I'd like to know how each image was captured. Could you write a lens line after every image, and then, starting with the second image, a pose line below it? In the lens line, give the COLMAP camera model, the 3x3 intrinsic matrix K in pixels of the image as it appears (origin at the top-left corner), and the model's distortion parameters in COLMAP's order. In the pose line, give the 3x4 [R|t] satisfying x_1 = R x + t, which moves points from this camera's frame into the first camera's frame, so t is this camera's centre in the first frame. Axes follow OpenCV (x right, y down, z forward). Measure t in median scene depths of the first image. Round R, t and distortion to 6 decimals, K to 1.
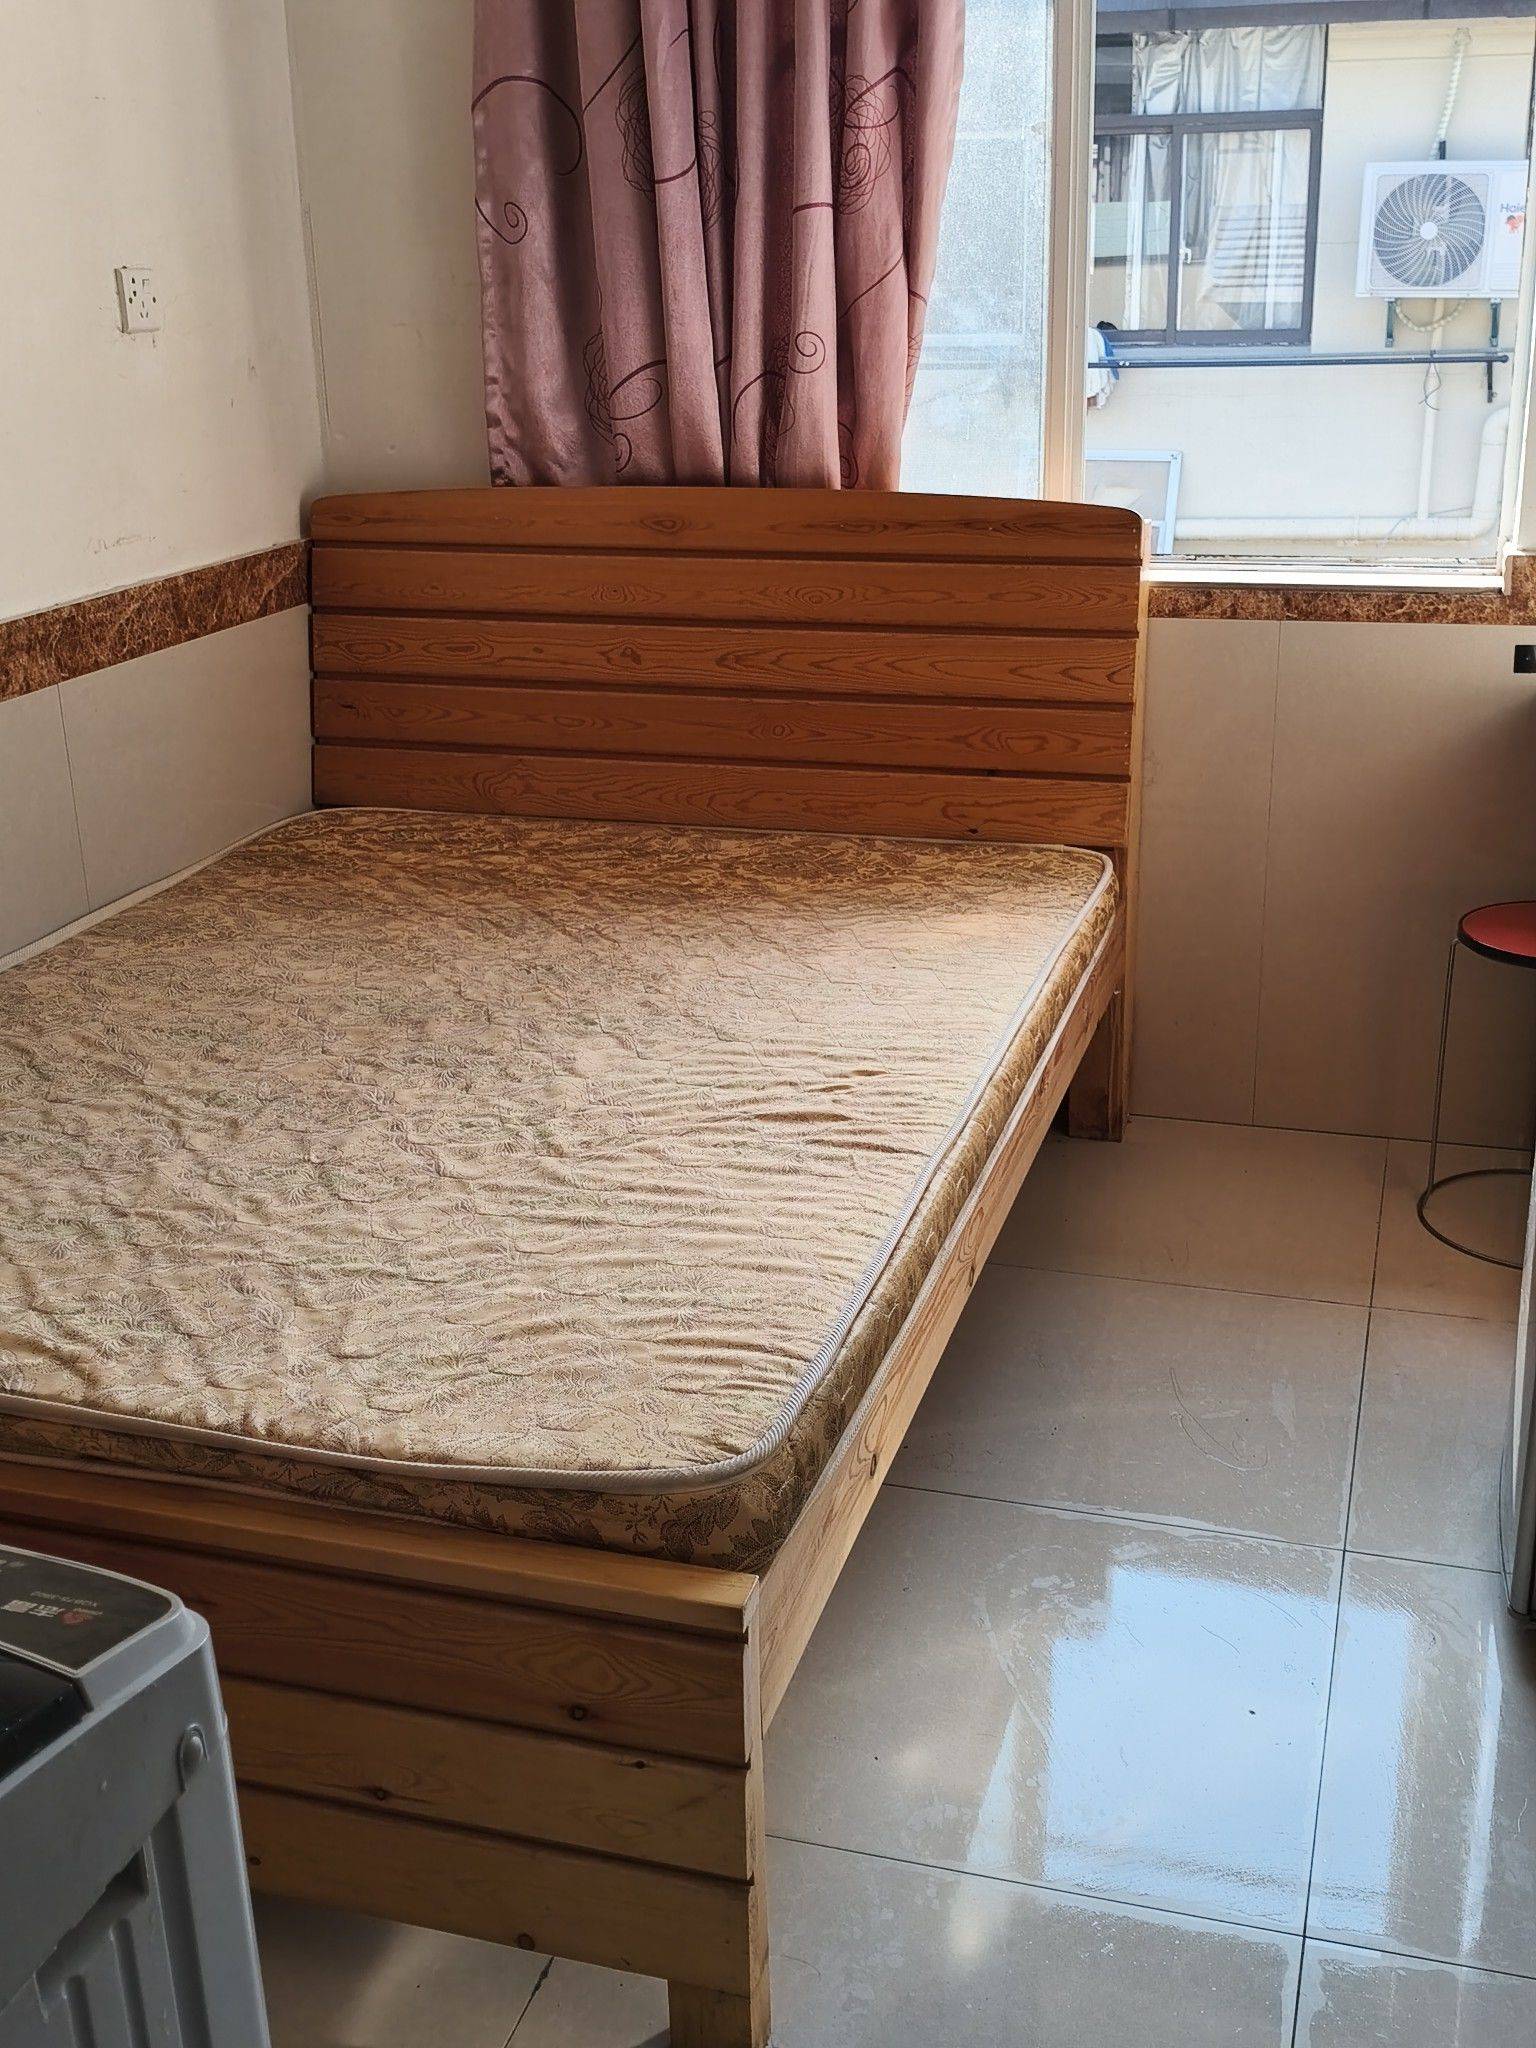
lens RADIAL K [[2225.1, 0, 768.0], [0, 2225.1, 1024.0], [0, 0, 1]] dist [0.120352, -0.380172]
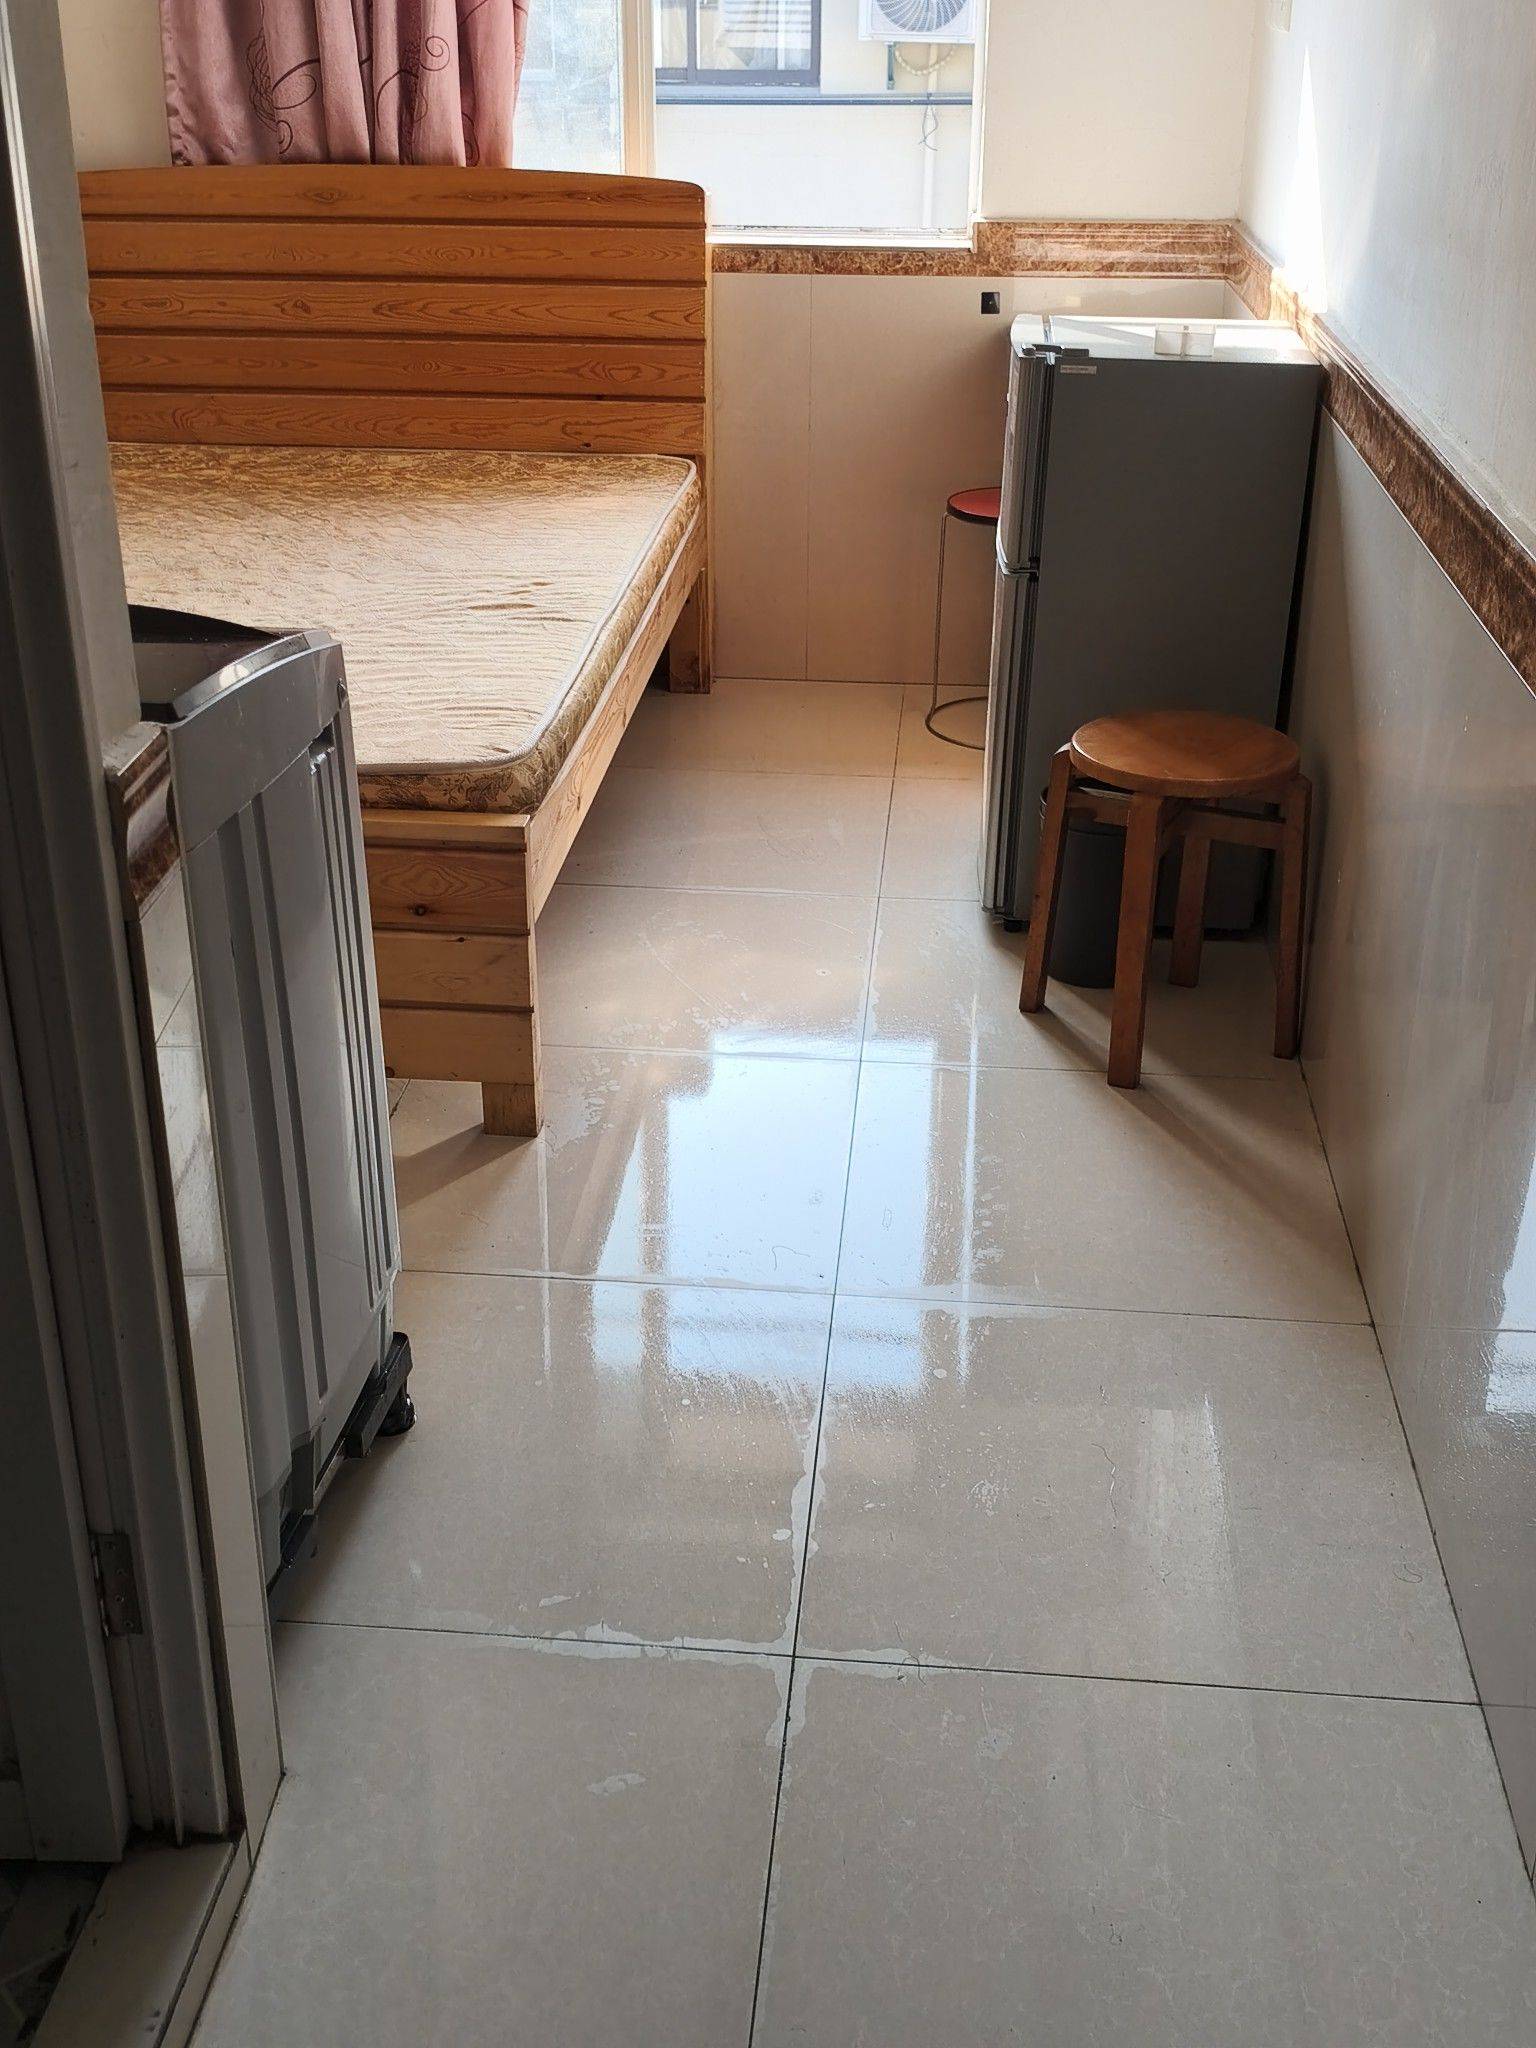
lens RADIAL K [[2087.7, 0, 768.0], [0, 2087.7, 1024.0], [0, 0, 1]] dist [0.078544, -0.236250]
pose [[0.978981, -0.067665, 0.192402, -0.062801], [0.043016, 0.990643, 0.129522, 0.094324], [-0.199366, -0.118523, 0.972731, -0.244320]]
